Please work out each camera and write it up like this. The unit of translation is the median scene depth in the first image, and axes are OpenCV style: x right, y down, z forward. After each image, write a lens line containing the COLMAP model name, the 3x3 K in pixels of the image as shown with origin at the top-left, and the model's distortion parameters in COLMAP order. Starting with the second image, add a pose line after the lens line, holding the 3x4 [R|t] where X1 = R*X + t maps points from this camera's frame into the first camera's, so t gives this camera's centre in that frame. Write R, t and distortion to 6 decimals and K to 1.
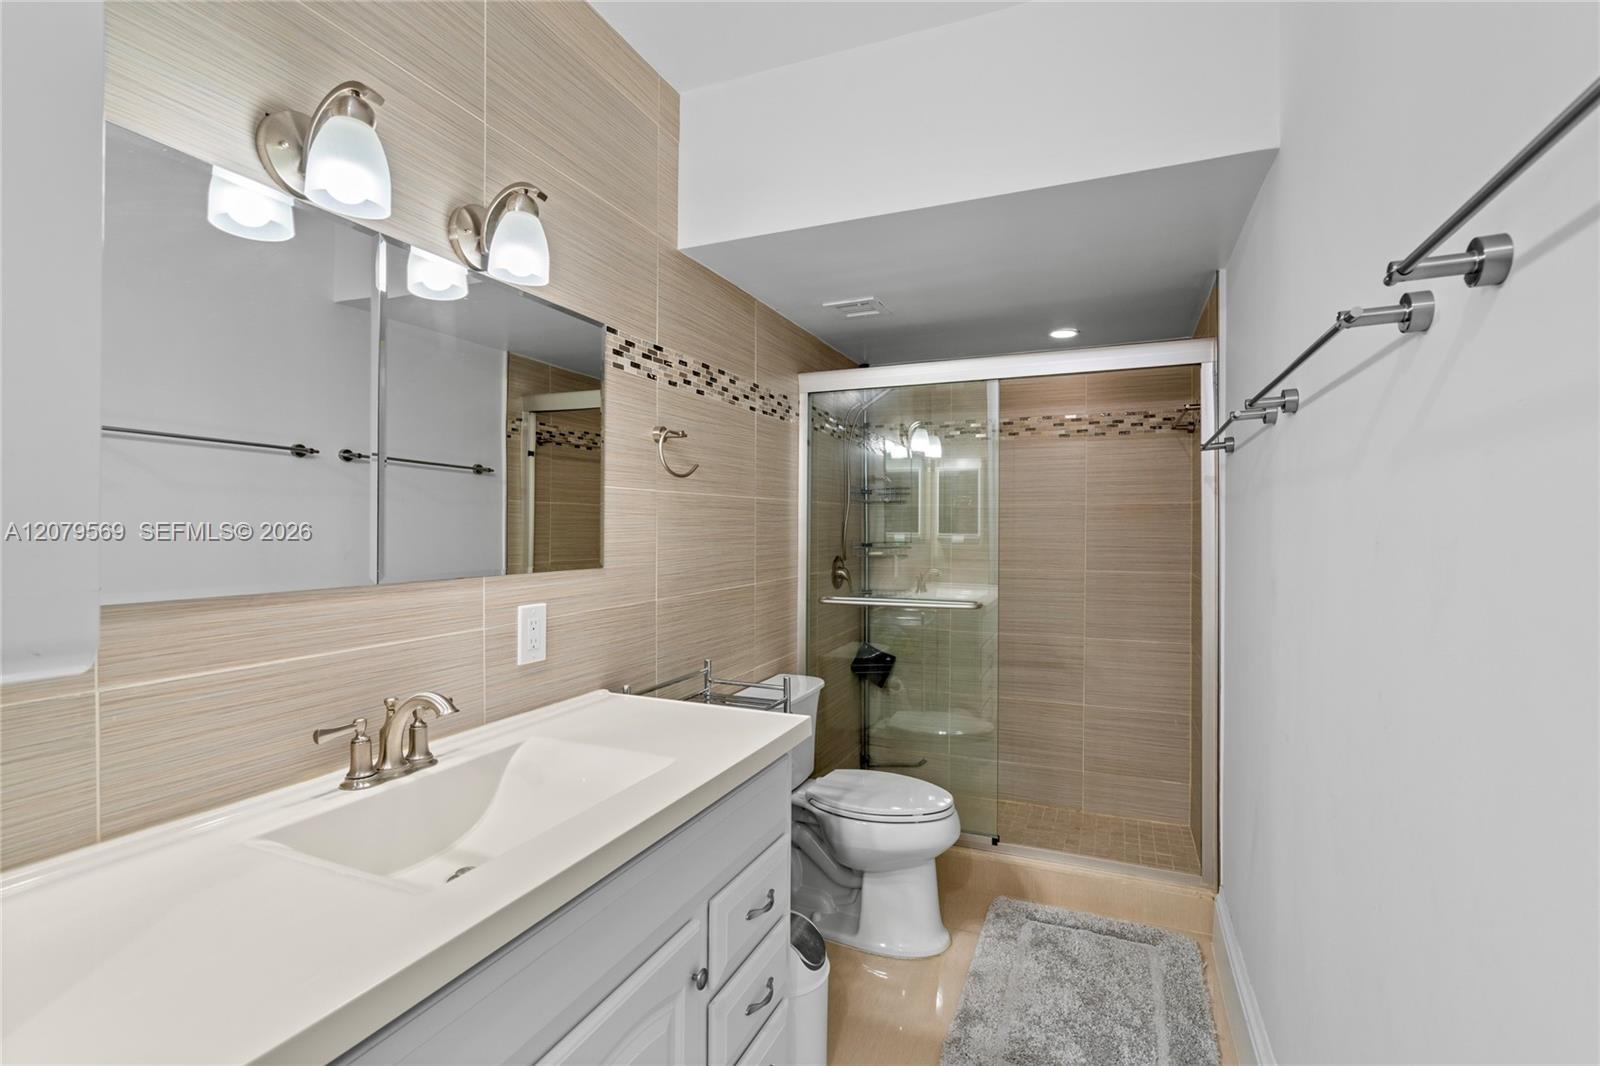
lens RADIAL K [[735.7, 0, 797.7], [0, 735.7, 528.7], [0, 0, 1]] dist [0.001208, 0.003842]
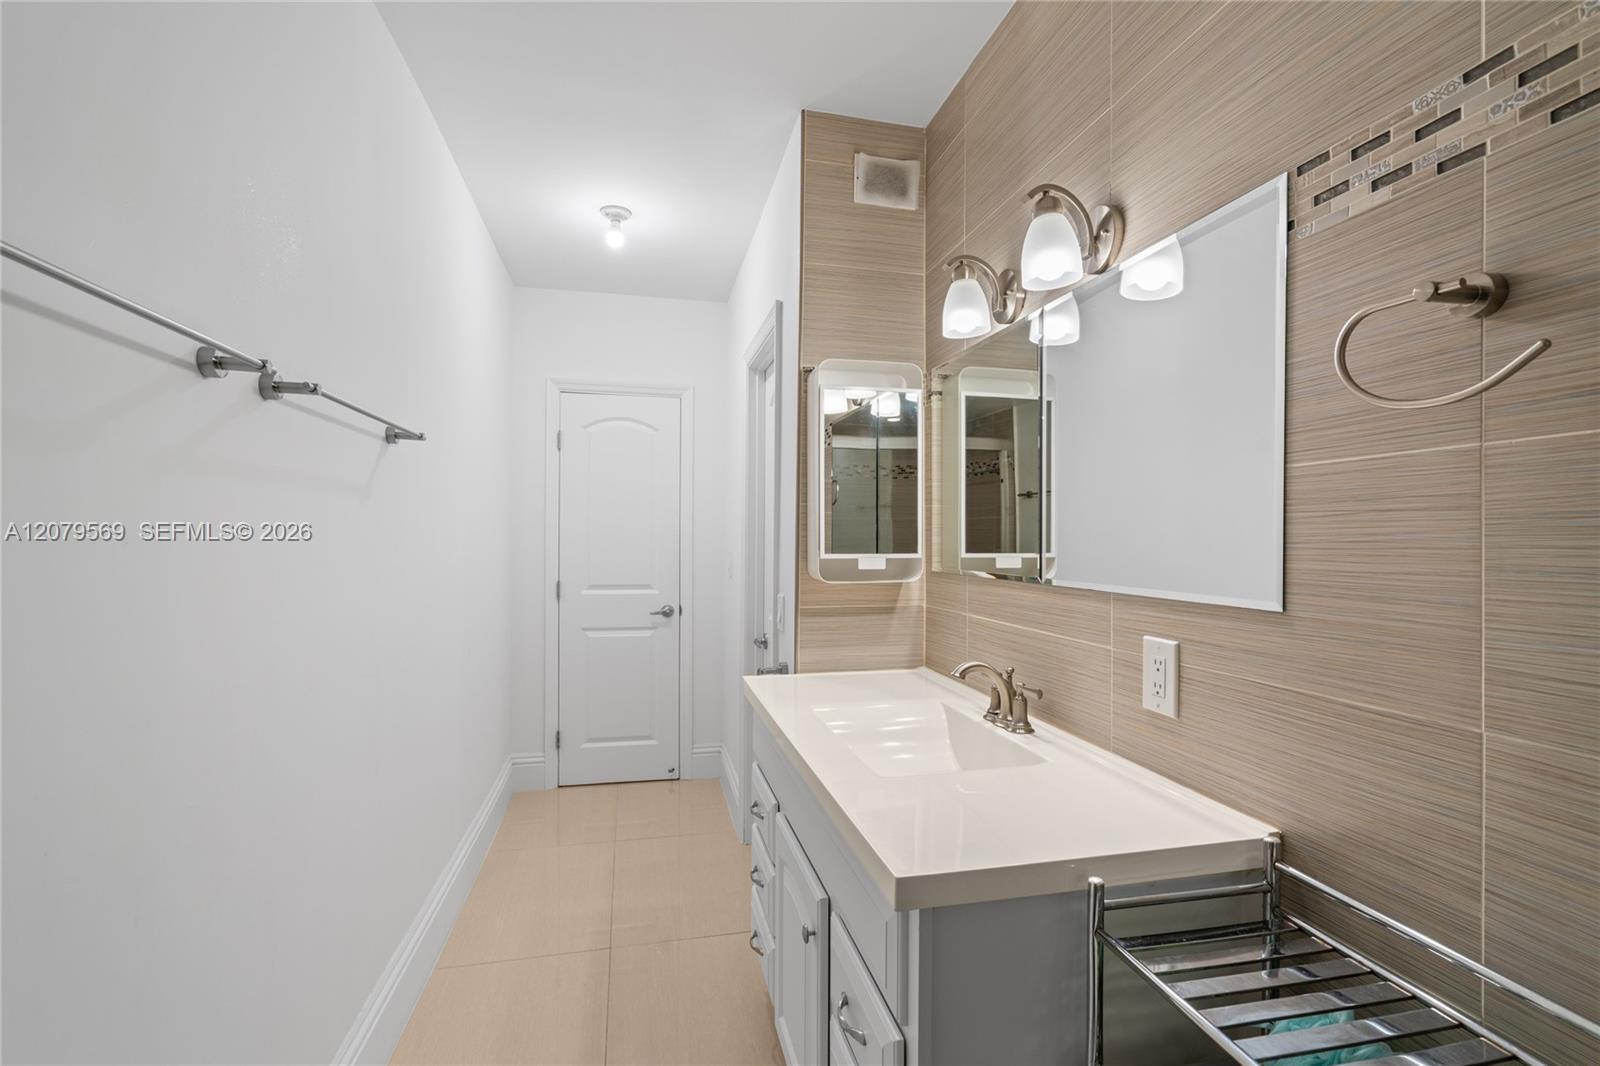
lens RADIAL K [[735.7, 0, 798.4], [0, 735.7, 535.9], [0, 0, 1]] dist [0.001208, 0.003842]
pose [[-0.815247, -0.010370, -0.579021, 0.411233], [-0.010248, 0.999941, -0.003480, 0.001125], [0.579023, 0.003097, -0.815306, 1.441500]]
